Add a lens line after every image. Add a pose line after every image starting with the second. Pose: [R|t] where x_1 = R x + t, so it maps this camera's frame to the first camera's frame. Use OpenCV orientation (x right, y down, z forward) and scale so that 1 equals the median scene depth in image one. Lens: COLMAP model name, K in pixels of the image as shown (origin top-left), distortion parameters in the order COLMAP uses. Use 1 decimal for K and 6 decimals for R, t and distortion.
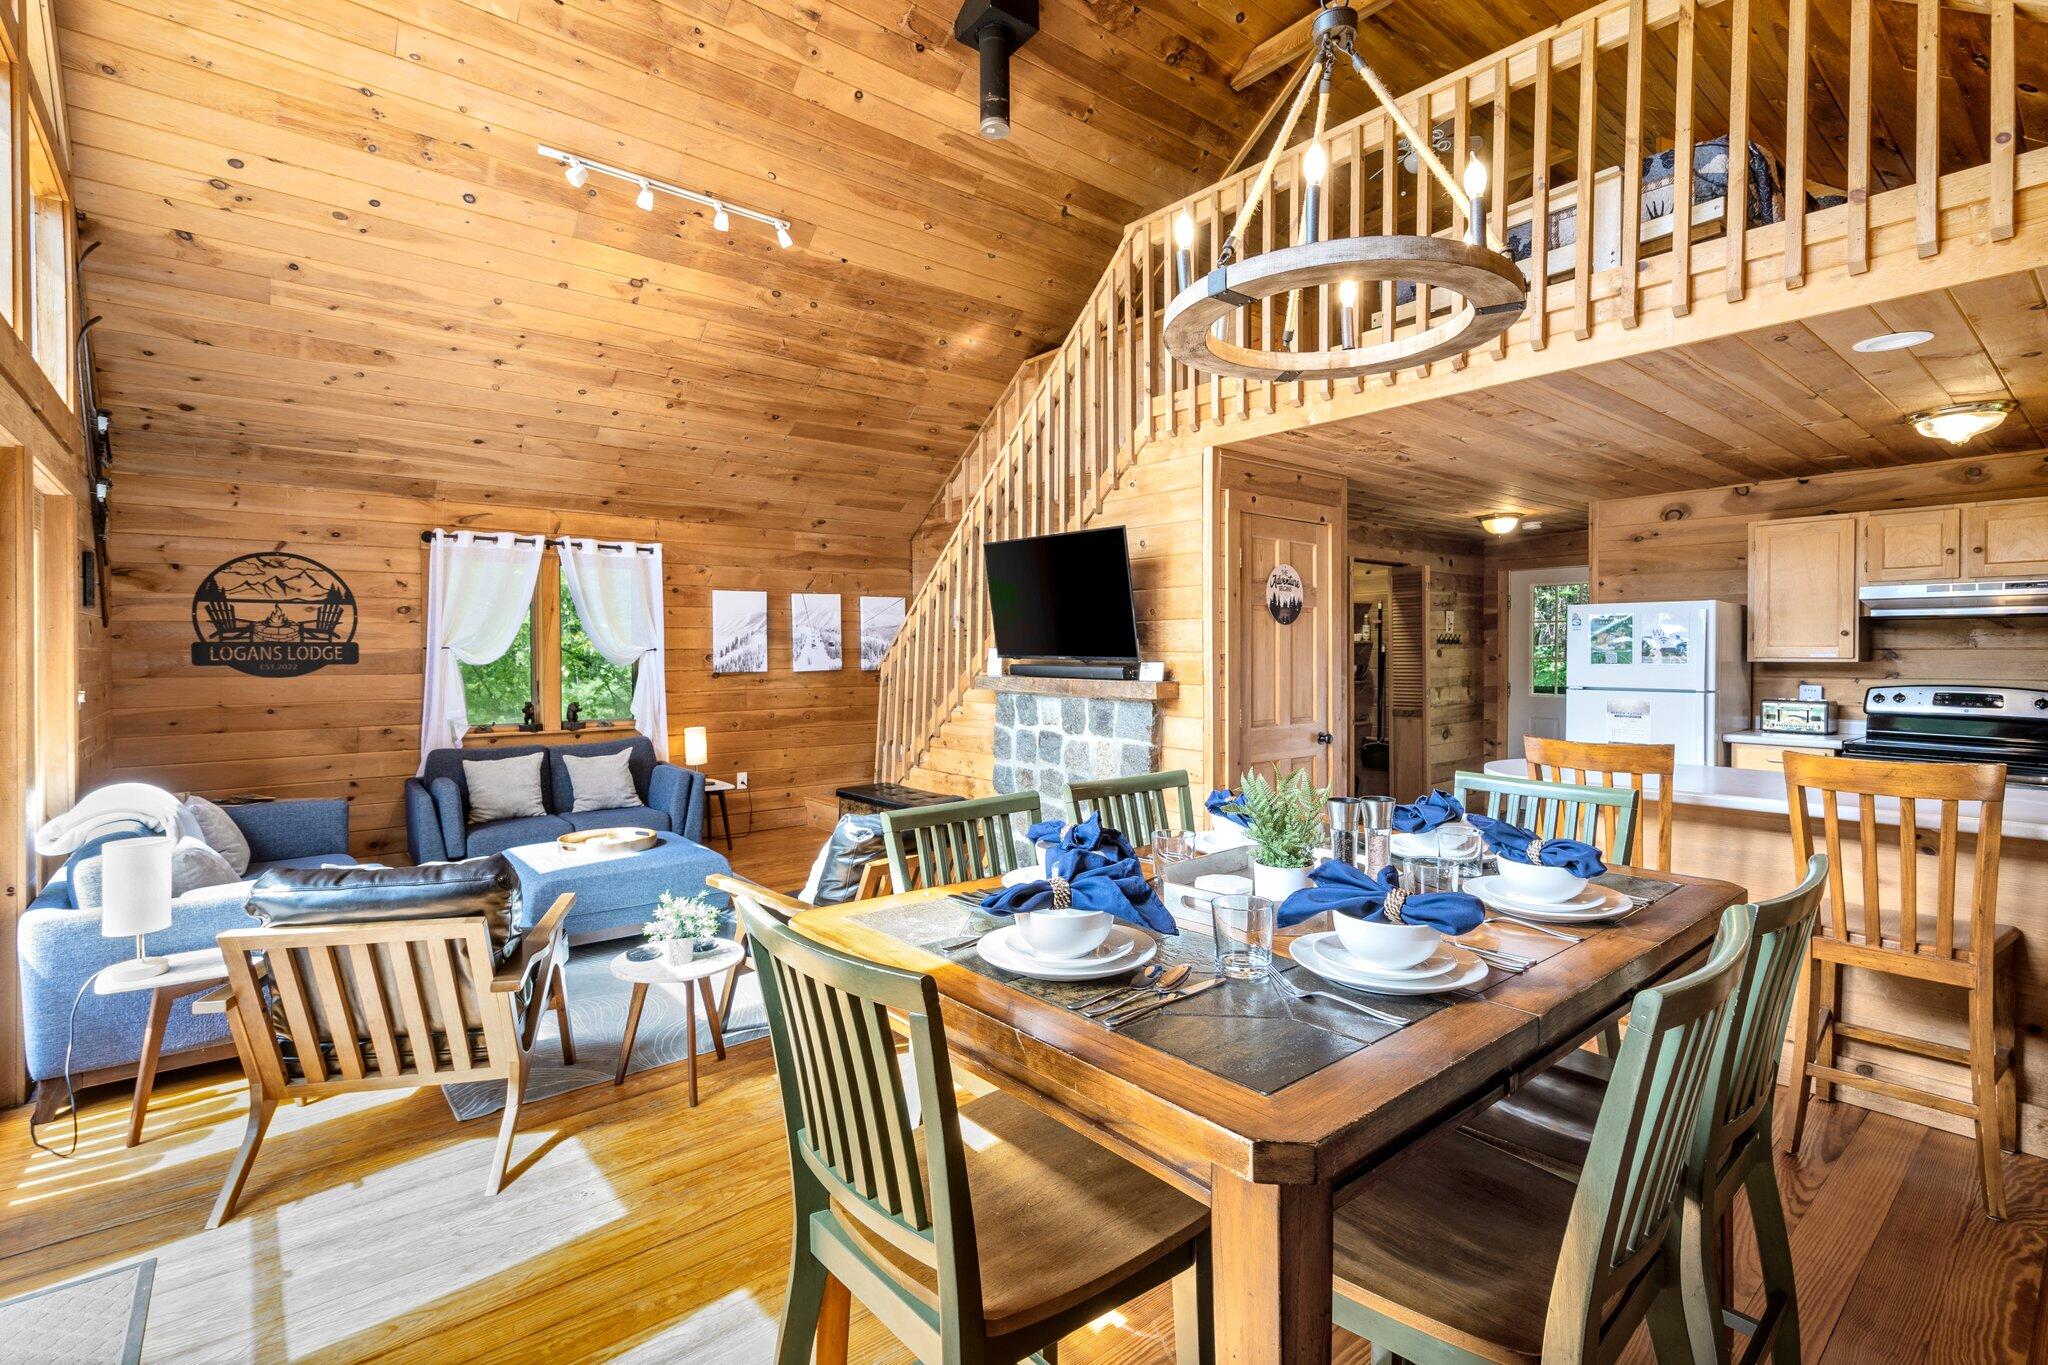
lens RADIAL K [[953.4, 0, 1019.5], [0, 953.4, 654.9], [0, 0, 1]] dist [0.001560, -0.000716]
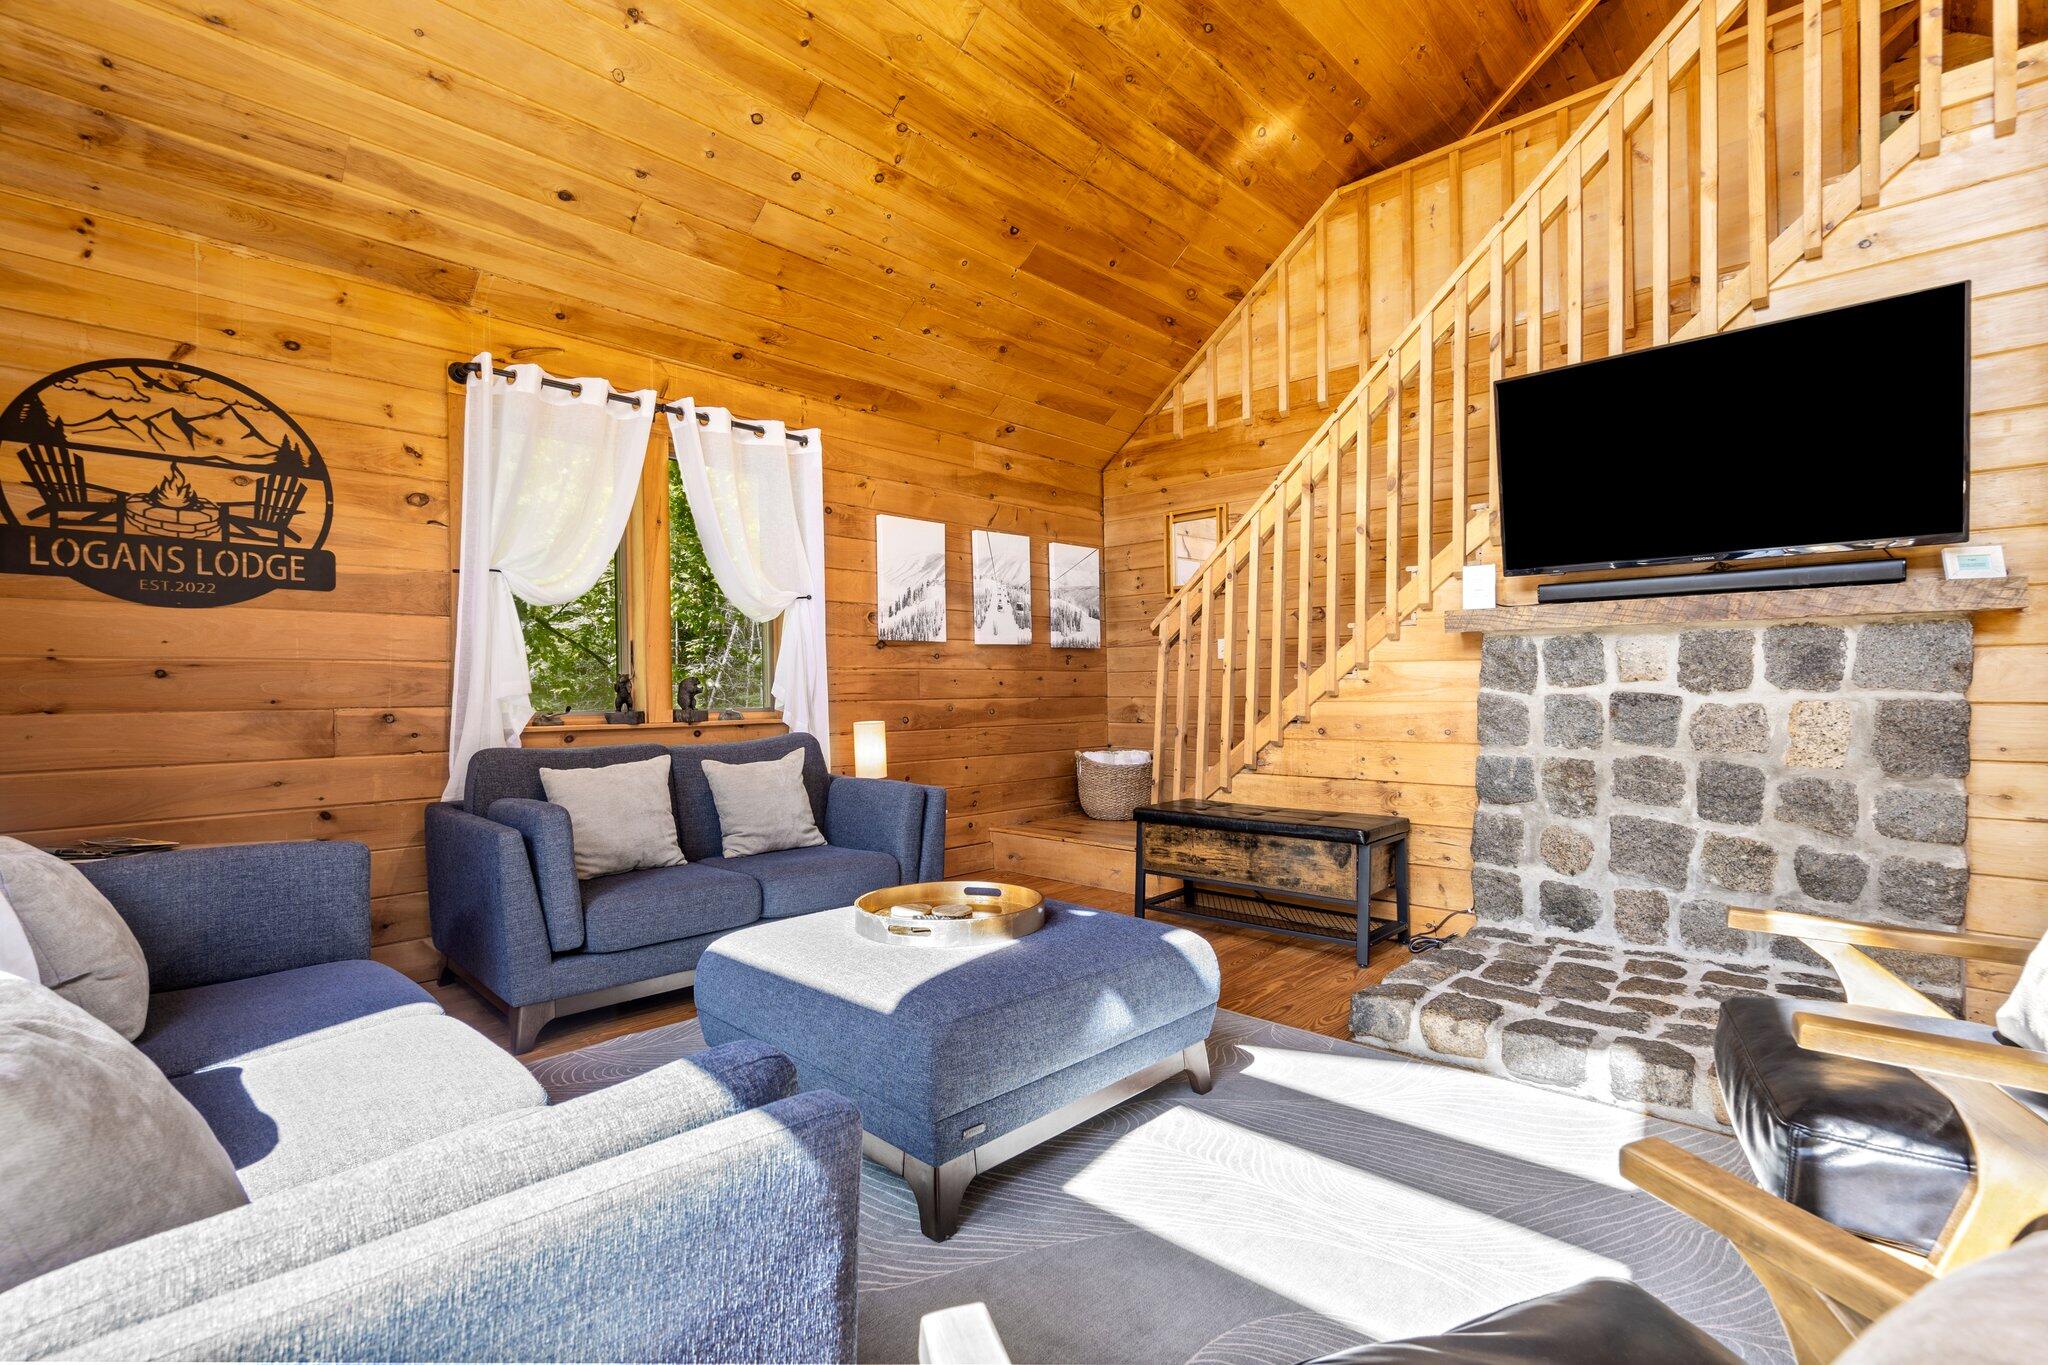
lens RADIAL K [[953.4, 0, 1036.0], [0, 953.4, 682.3], [0, 0, 1]] dist [0.001560, -0.000716]
pose [[0.992501, -0.006795, 0.122046, -0.295683], [0.008303, 0.999895, -0.011849, 0.056559], [-0.121953, 0.012773, 0.992454, 0.337920]]
